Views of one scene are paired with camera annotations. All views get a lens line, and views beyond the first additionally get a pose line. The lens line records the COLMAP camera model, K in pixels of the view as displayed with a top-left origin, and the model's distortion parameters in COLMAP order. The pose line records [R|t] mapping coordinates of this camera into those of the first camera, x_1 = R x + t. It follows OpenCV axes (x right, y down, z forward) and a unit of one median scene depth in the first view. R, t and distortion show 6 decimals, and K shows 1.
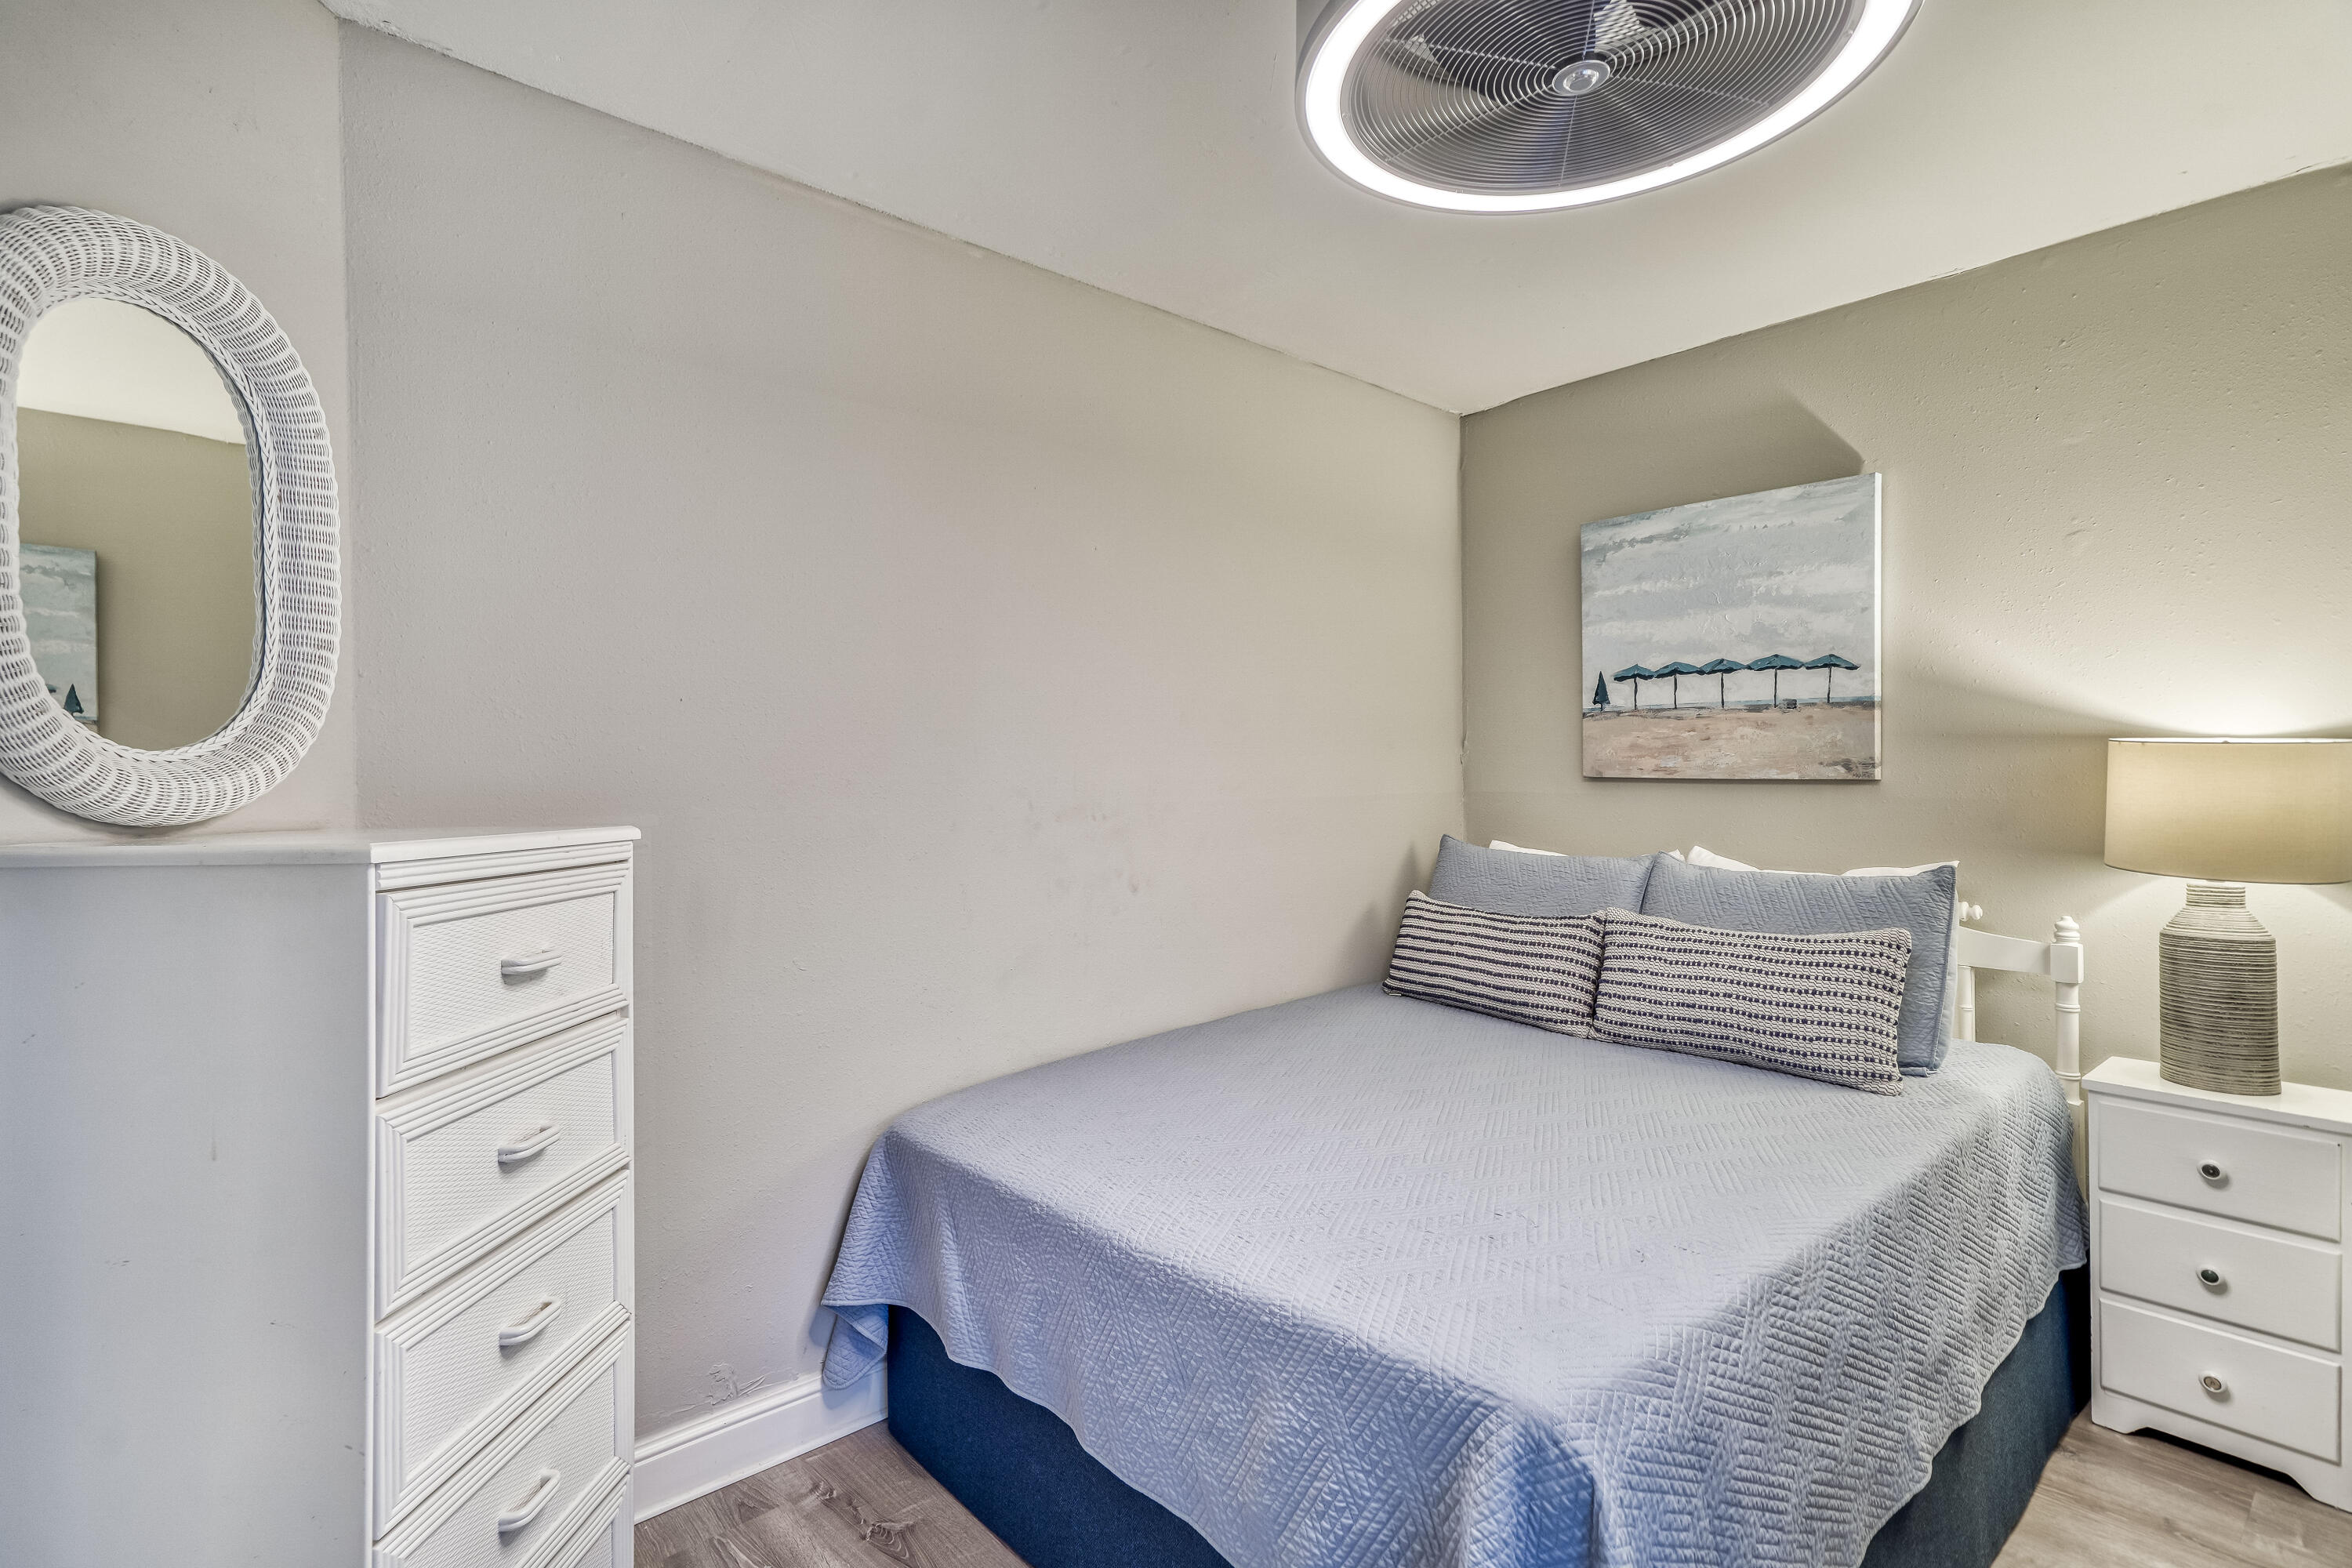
lens RADIAL K [[1107.0, 0, 1177.4], [0, 1107.0, 779.2], [0, 0, 1]] dist [0.040934, -0.000048]
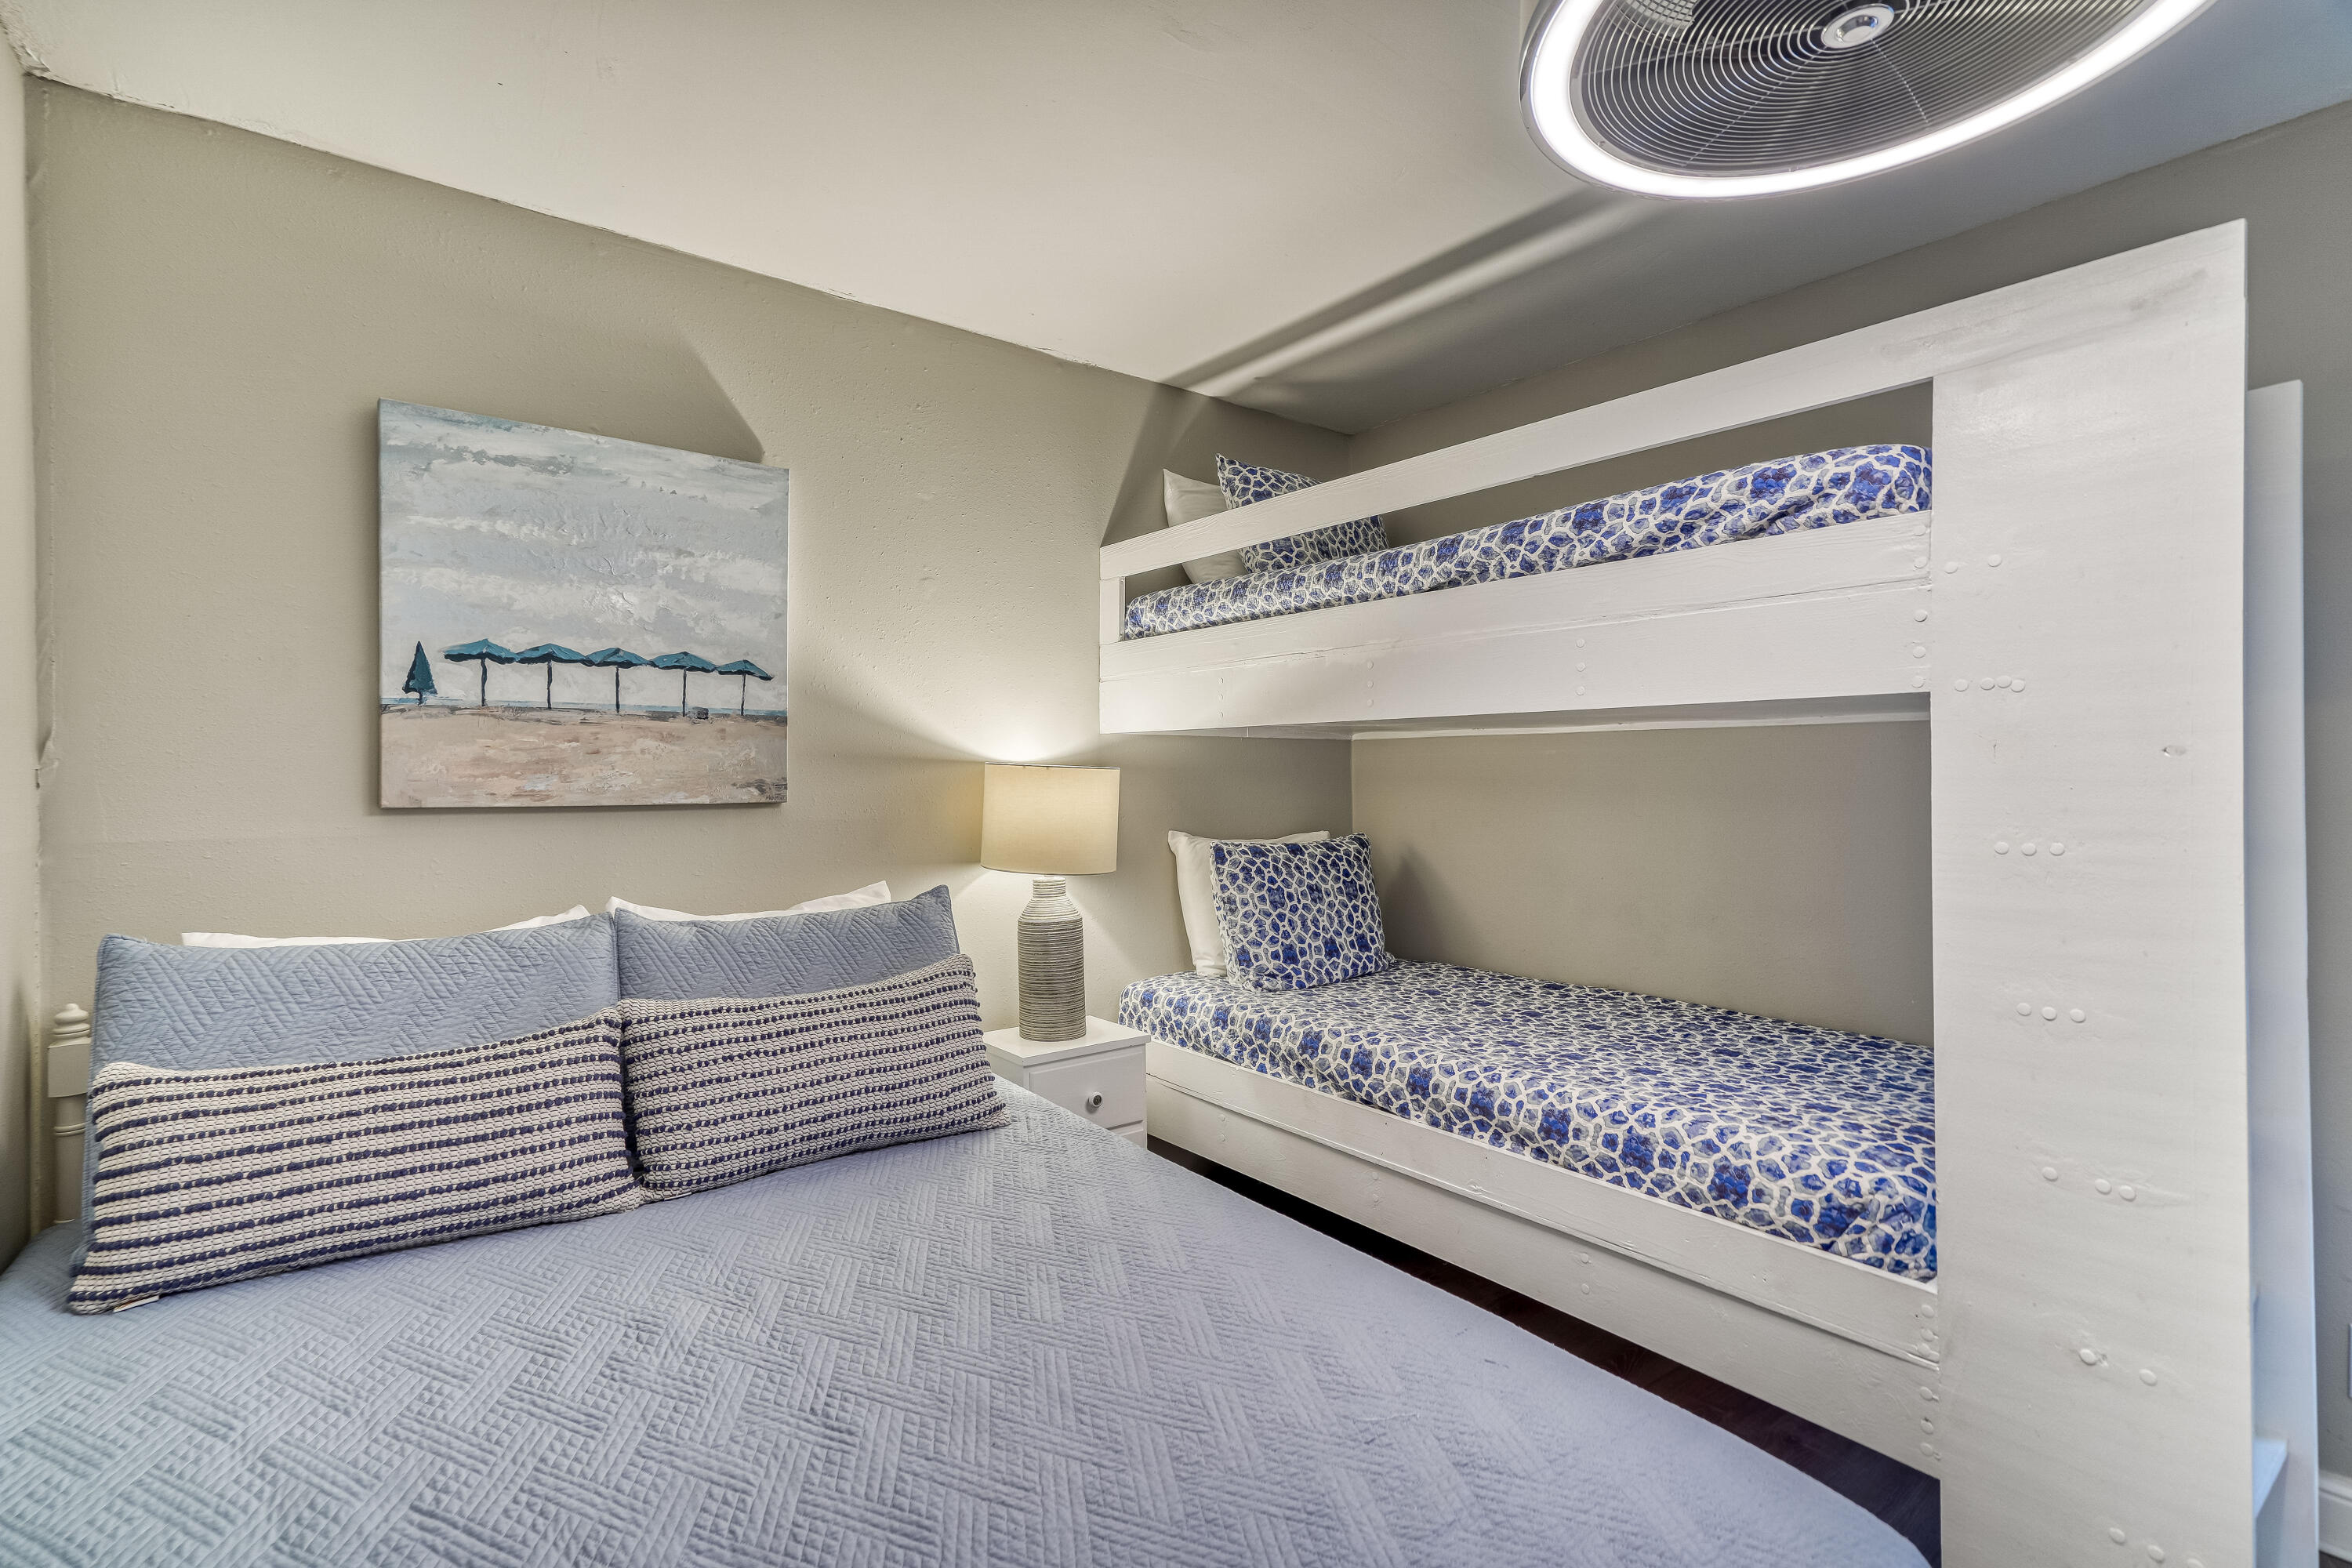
lens RADIAL K [[1107.0, 0, 1177.2], [0, 1107.0, 767.3], [0, 0, 1]] dist [0.040934, -0.000048]
pose [[0.110028, 0.006433, 0.993908, -0.234383], [0.011770, 0.999900, -0.007775, -0.016322], [-0.993859, 0.012554, 0.109942, 0.548573]]
